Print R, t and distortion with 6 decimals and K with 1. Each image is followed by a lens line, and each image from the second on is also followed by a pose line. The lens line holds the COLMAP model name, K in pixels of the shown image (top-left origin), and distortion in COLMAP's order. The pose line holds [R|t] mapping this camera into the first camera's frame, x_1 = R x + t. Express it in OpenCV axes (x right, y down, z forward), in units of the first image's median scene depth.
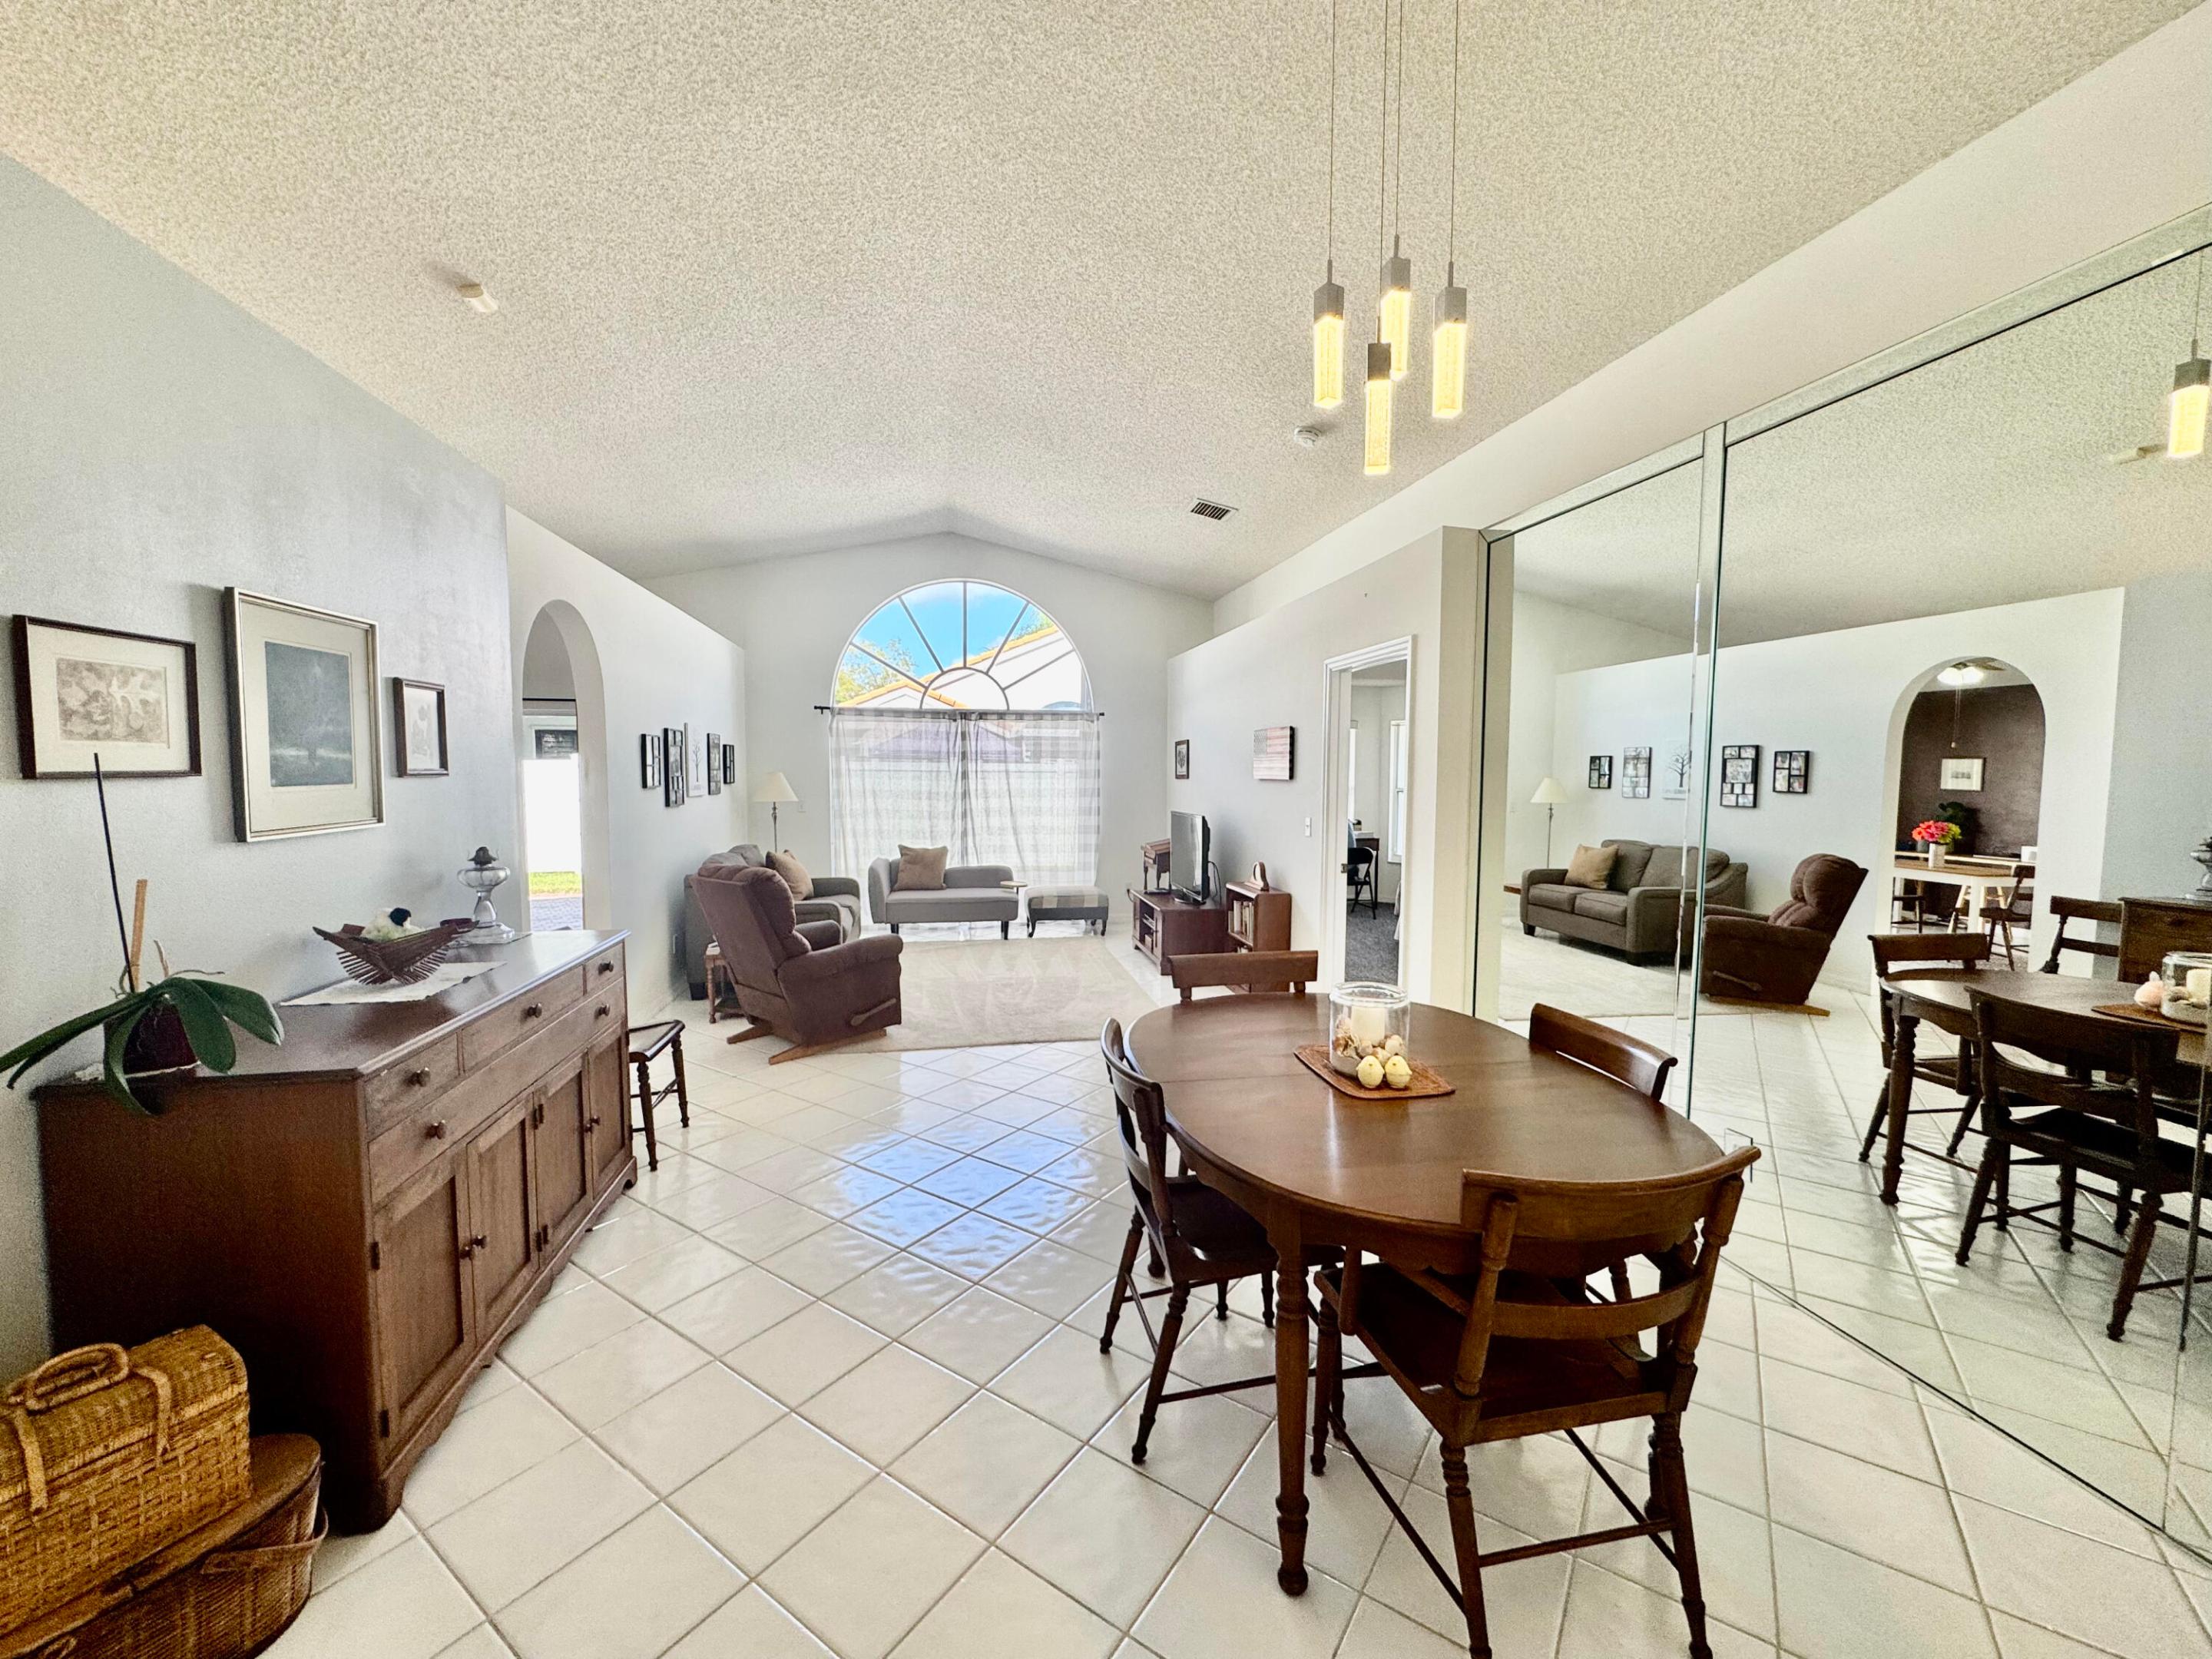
lens RADIAL K [[884.7, 0, 1105.5], [0, 884.7, 827.9], [0, 0, 1]] dist [-0.001458, 0.000099]
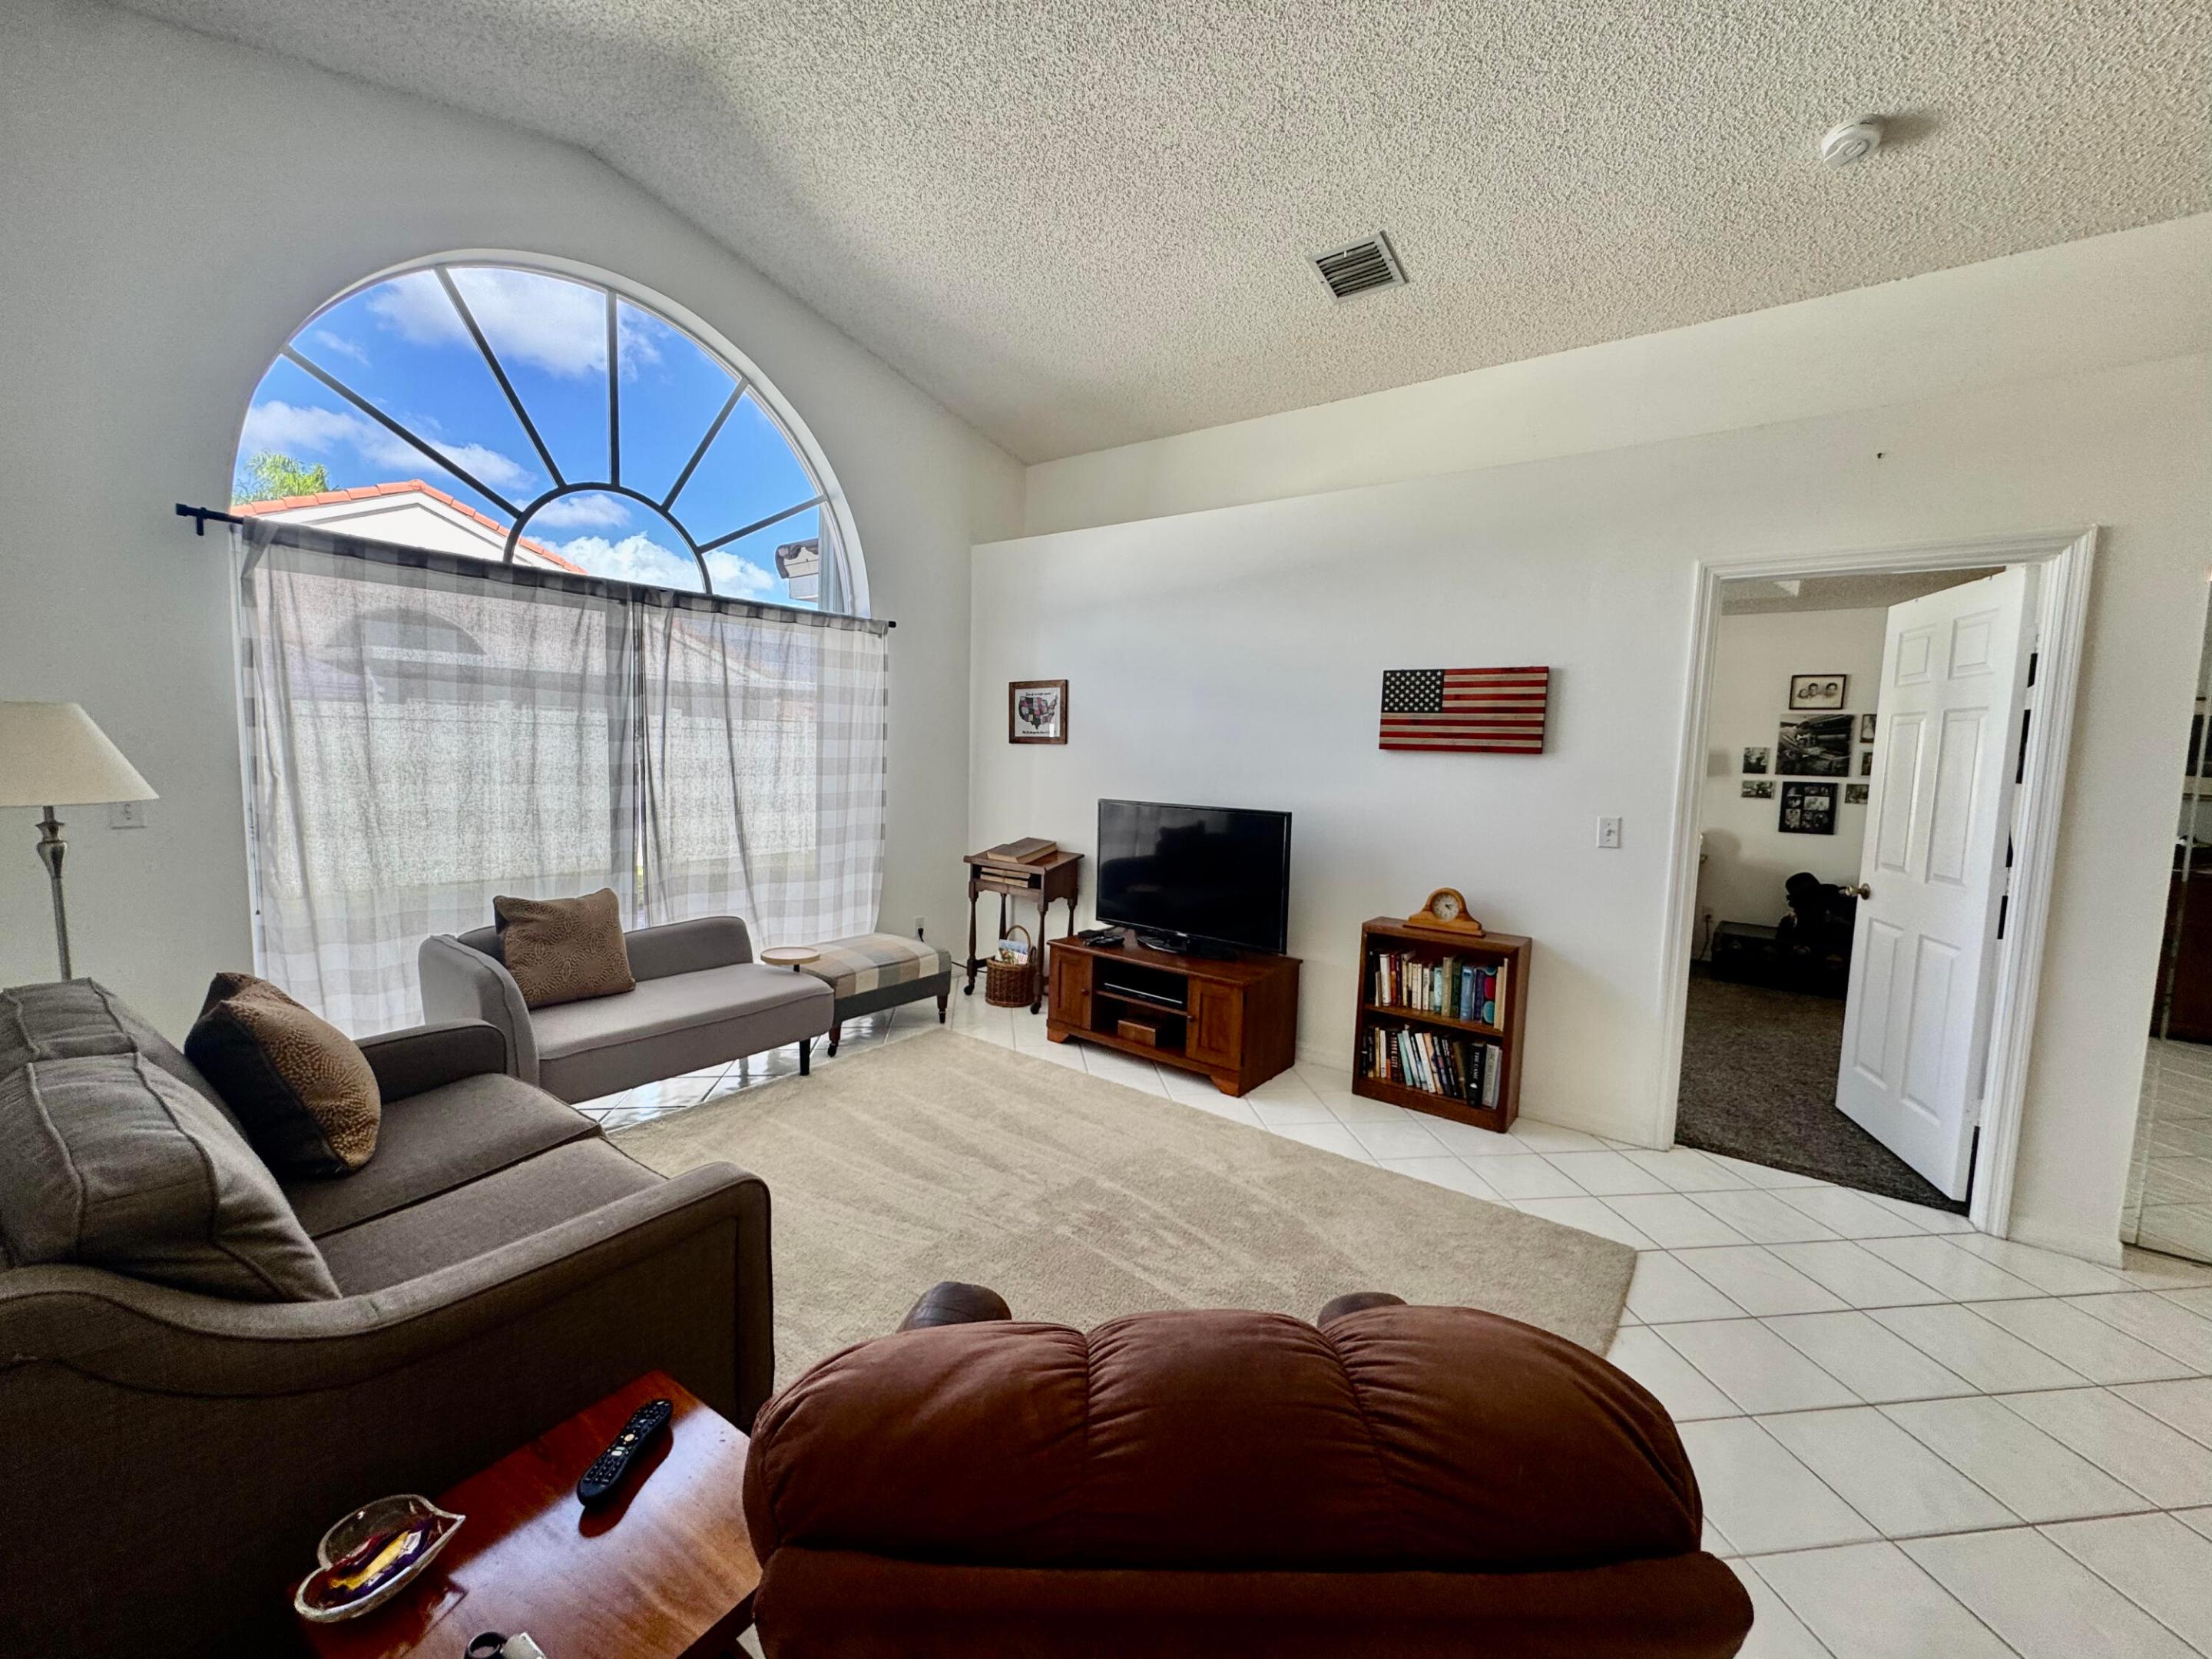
lens RADIAL K [[884.7, 0, 1109.2], [0, 884.7, 824.8], [0, 0, 1]] dist [-0.001458, 0.000099]
pose [[0.734051, -0.048698, 0.677346, -0.297256], [0.021554, 0.998594, 0.048436, -0.027727], [-0.678752, -0.020955, 0.734068, 0.514794]]
